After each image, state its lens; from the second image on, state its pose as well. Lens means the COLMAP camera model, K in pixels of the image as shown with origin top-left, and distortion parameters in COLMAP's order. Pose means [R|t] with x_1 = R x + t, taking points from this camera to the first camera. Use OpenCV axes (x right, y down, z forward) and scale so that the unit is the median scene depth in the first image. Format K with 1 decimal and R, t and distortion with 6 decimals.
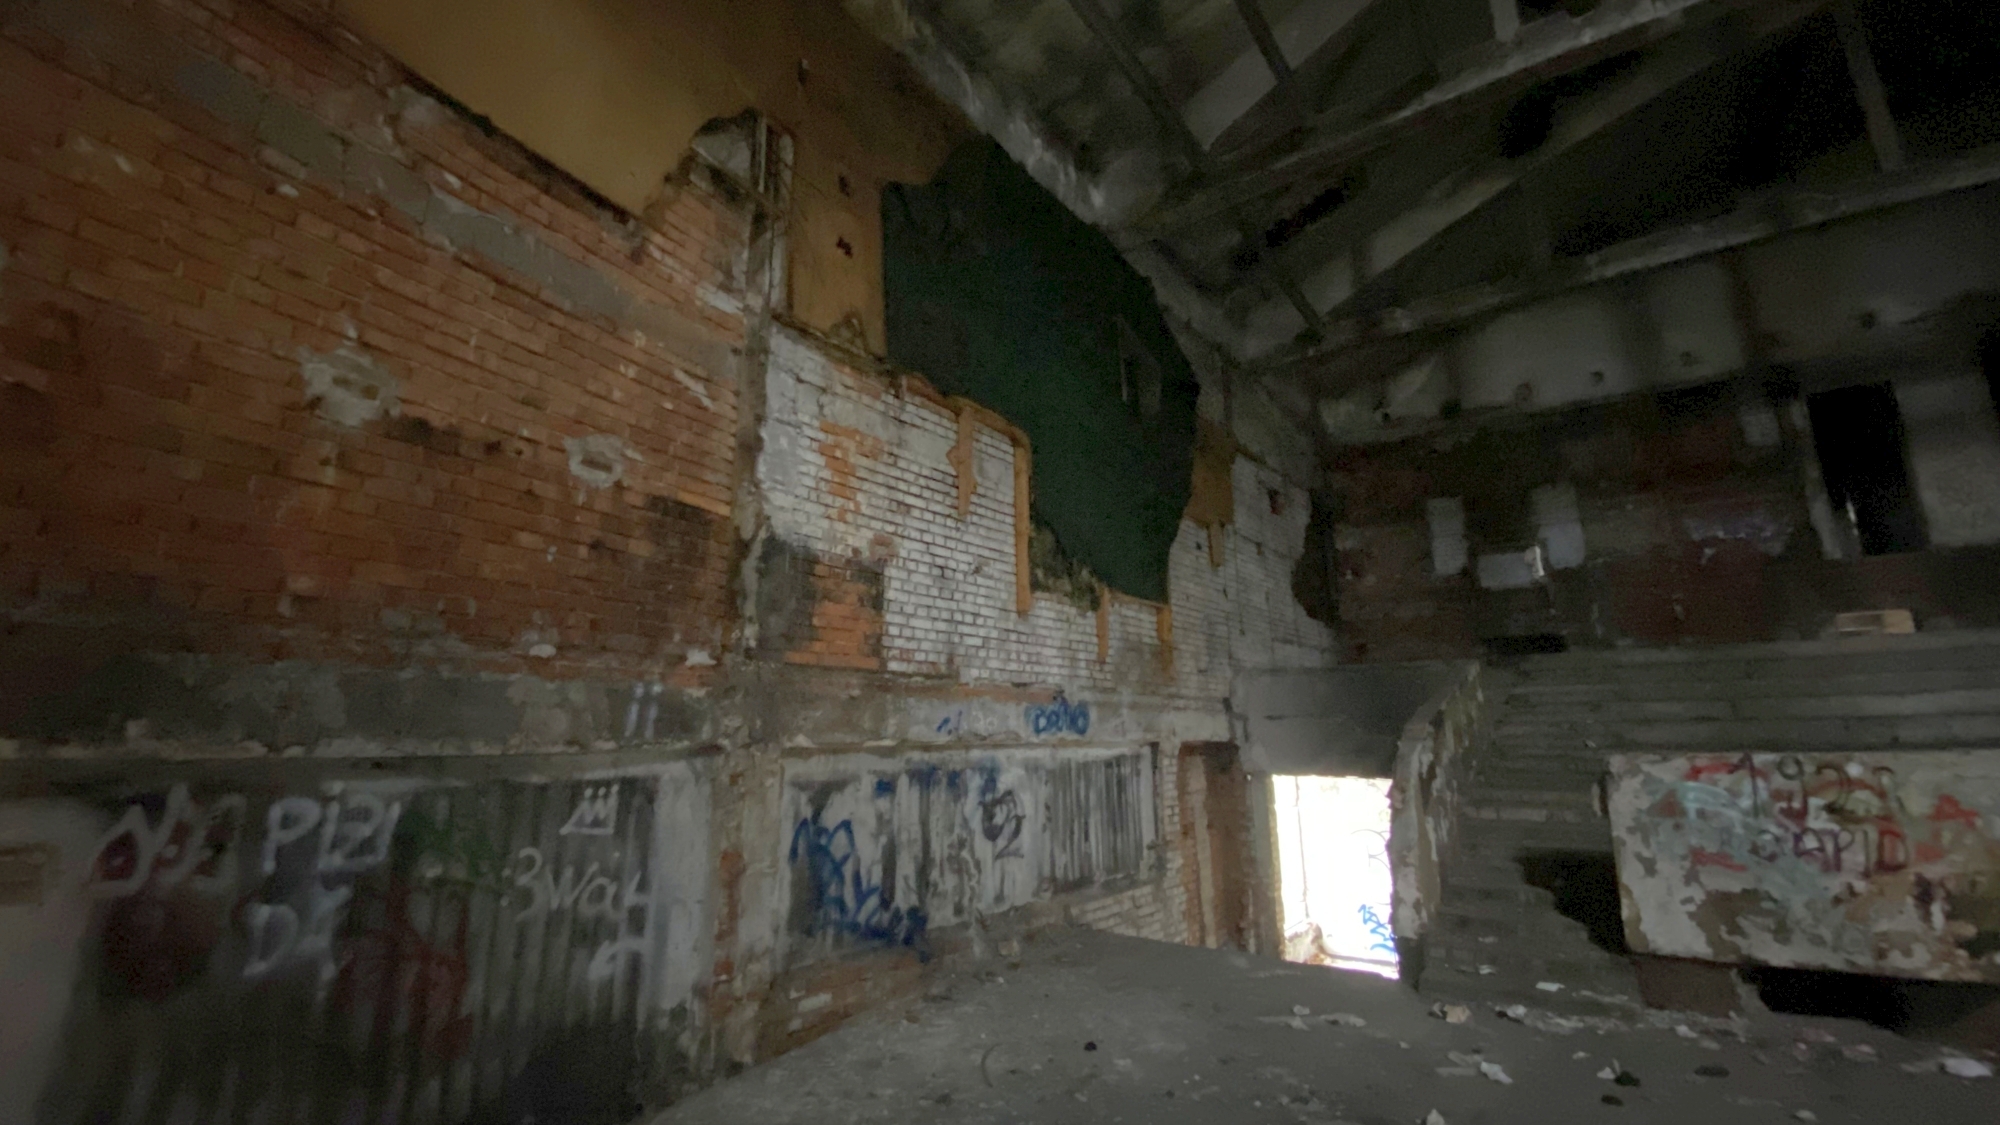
lens RADIAL K [[801.5, 0, 1012.9], [0, 801.5, 552.6], [0, 0, 1]] dist [0.022936, -0.022522]
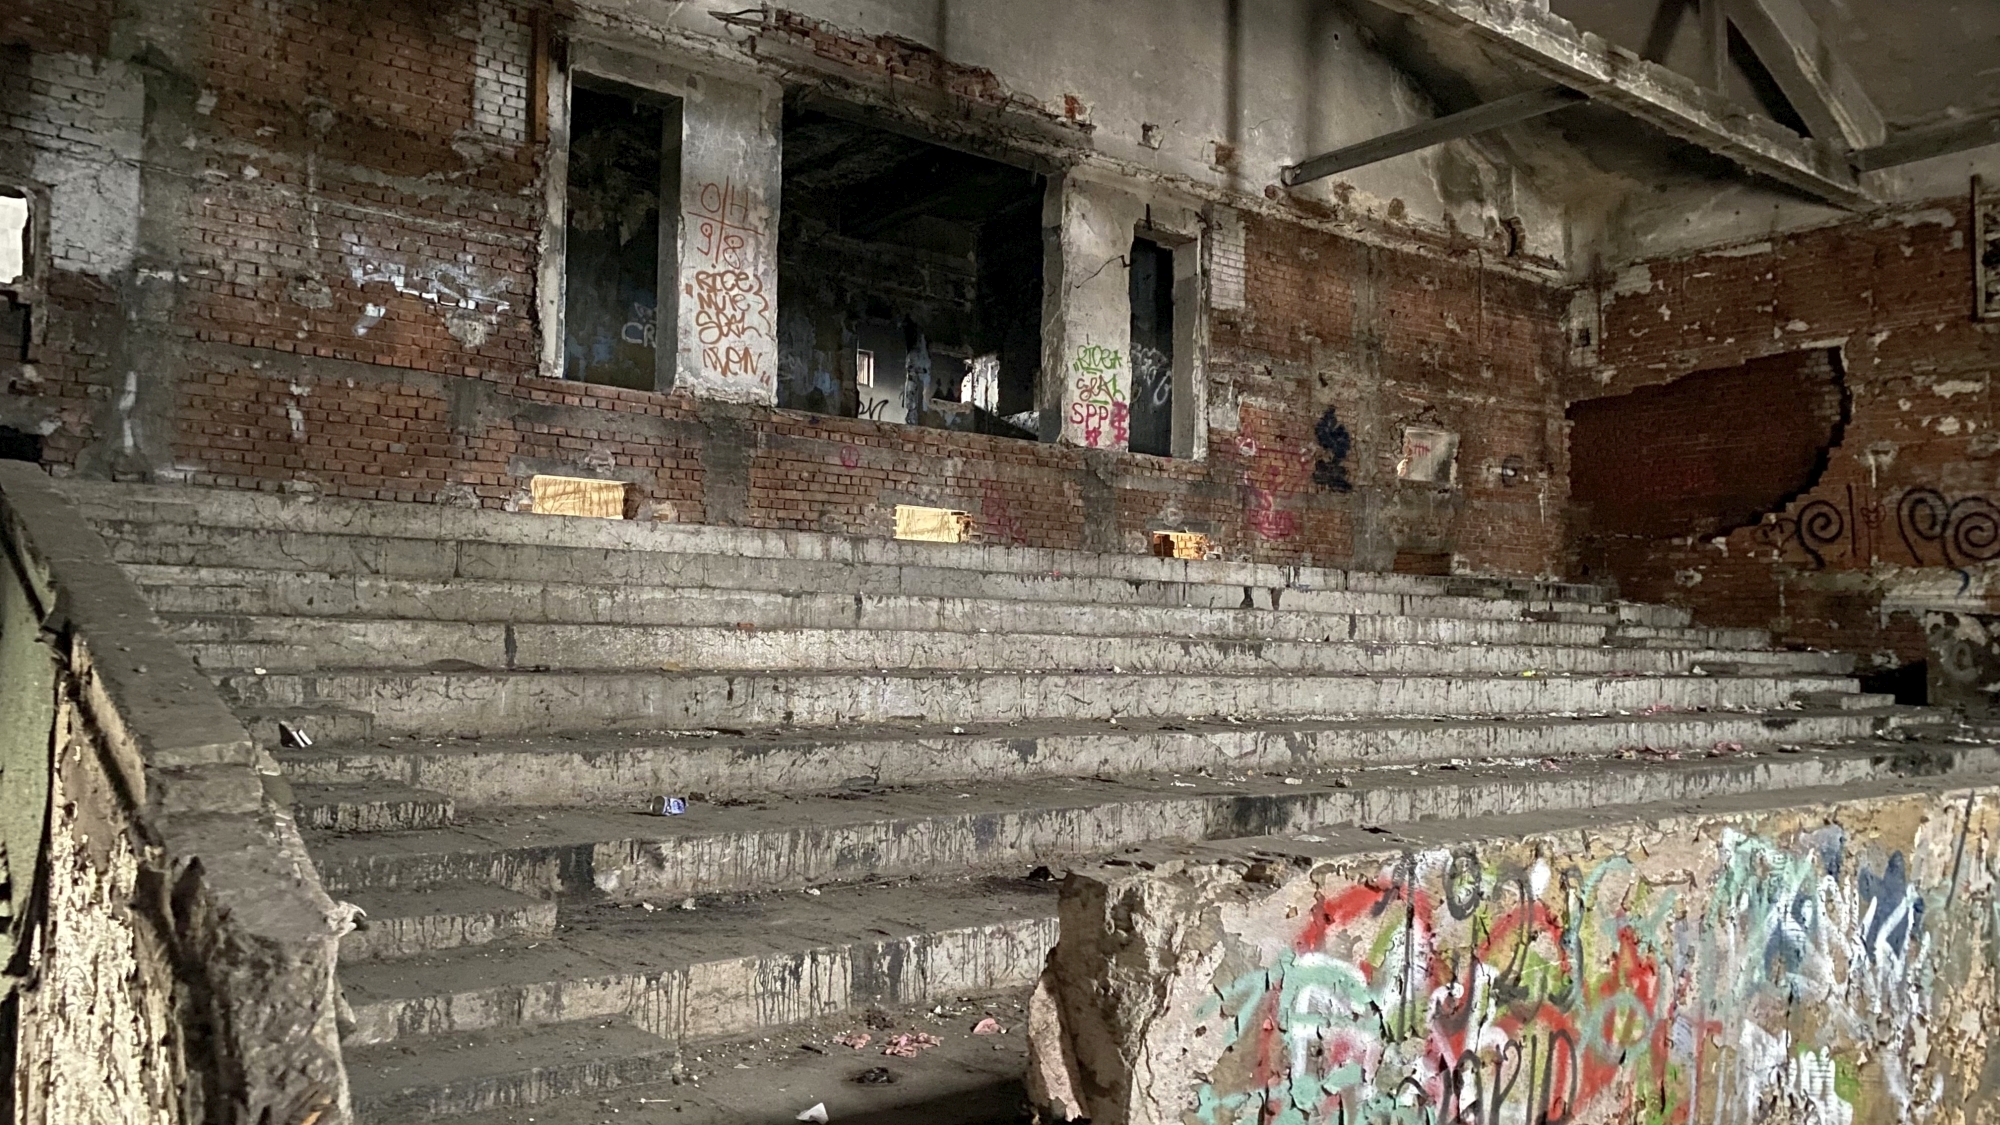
lens RADIAL K [[1509.8, 0, 992.4], [0, 1509.8, 565.1], [0, 0, 1]] dist [0.043449, -0.053857]
pose [[0.263479, 0.066748, 0.962353, 0.265553], [-0.228412, 0.973552, -0.004989, 0.176379], [-0.937233, -0.218499, 0.271757, 0.999899]]
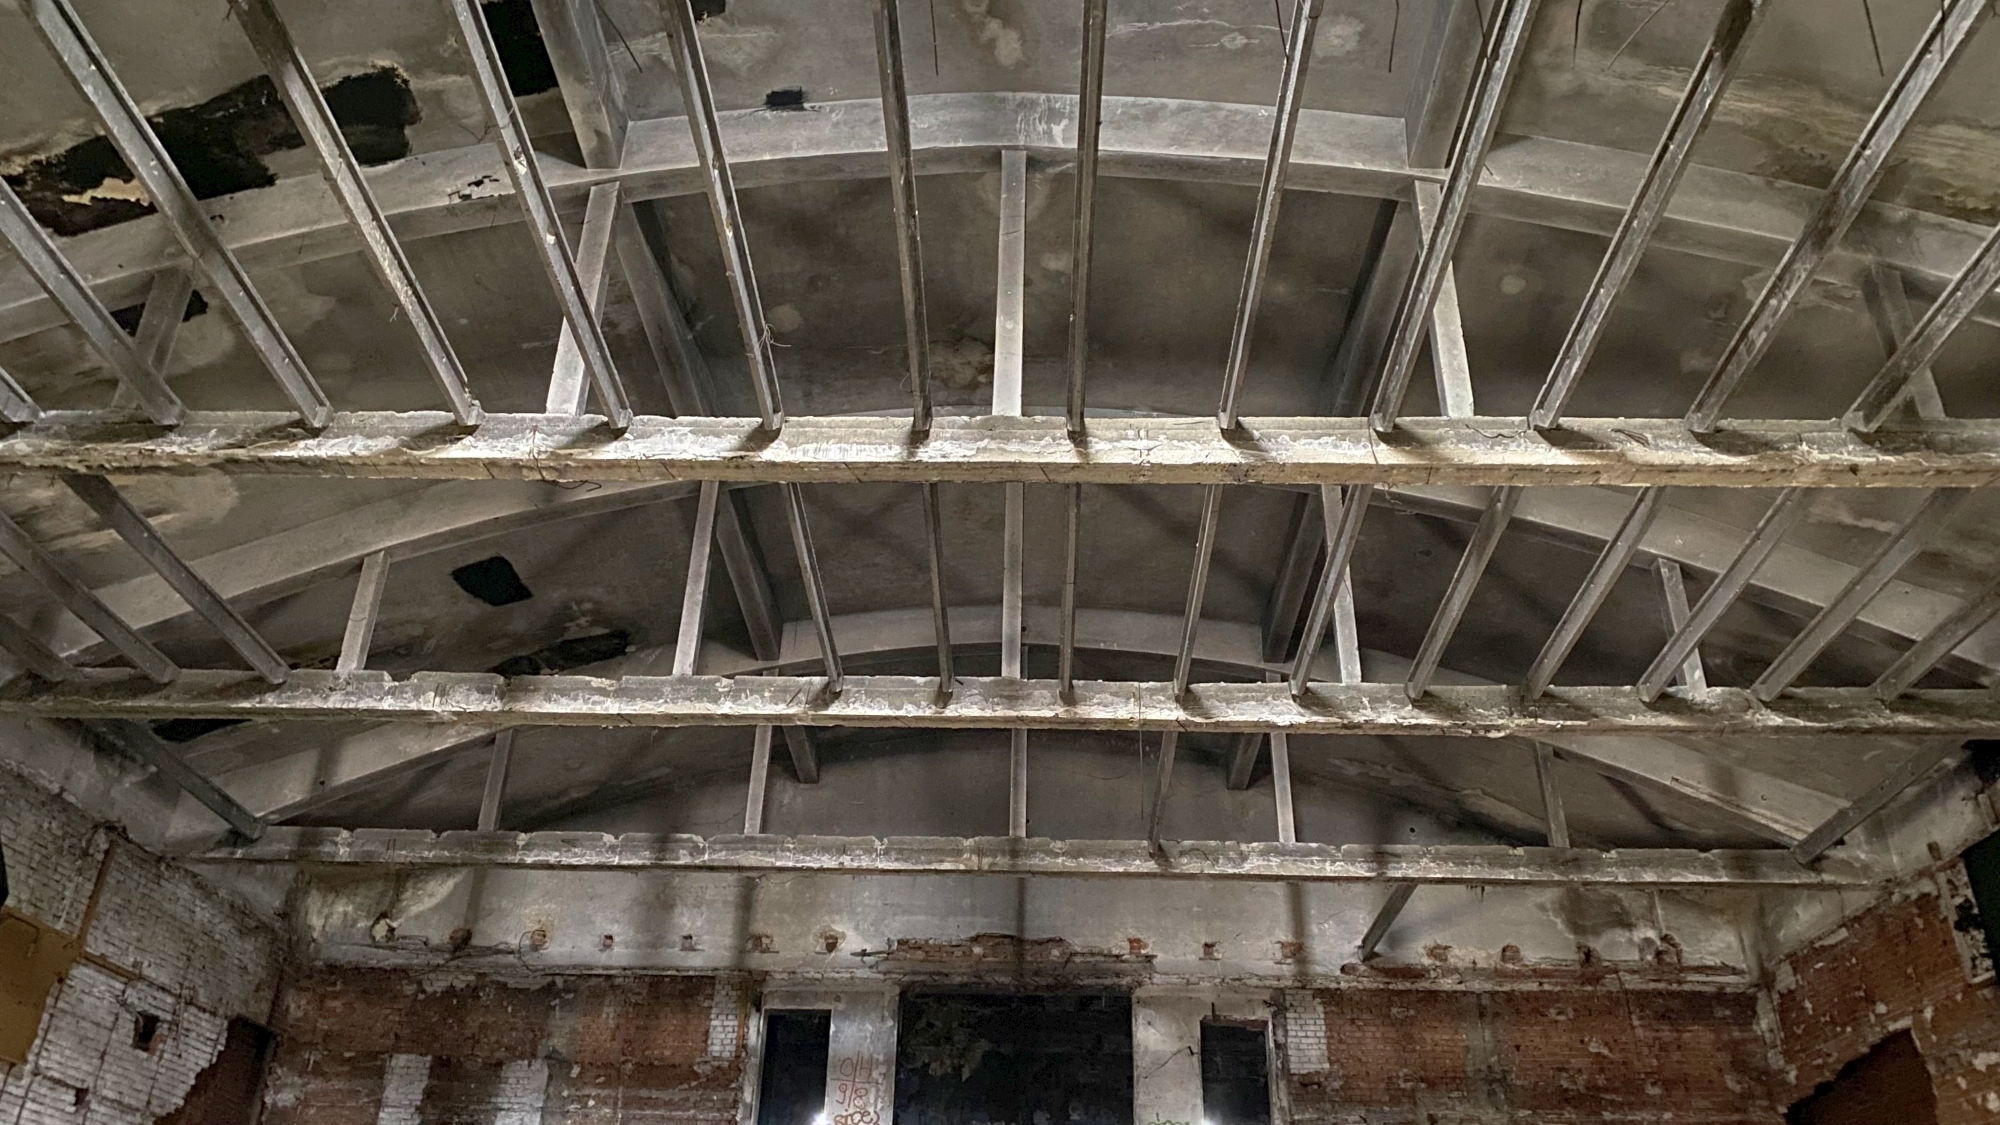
lens RADIAL K [[1512.4, 0, 993.3], [0, 1512.4, 557.5], [0, 0, 1]] dist [0.031023, -0.014737]
pose [[0.818689, 0.314919, 0.480182, 0.410010], [-0.154058, 0.926006, -0.344643, -0.288803], [-0.553186, 0.208179, 0.806627, -1.939708]]
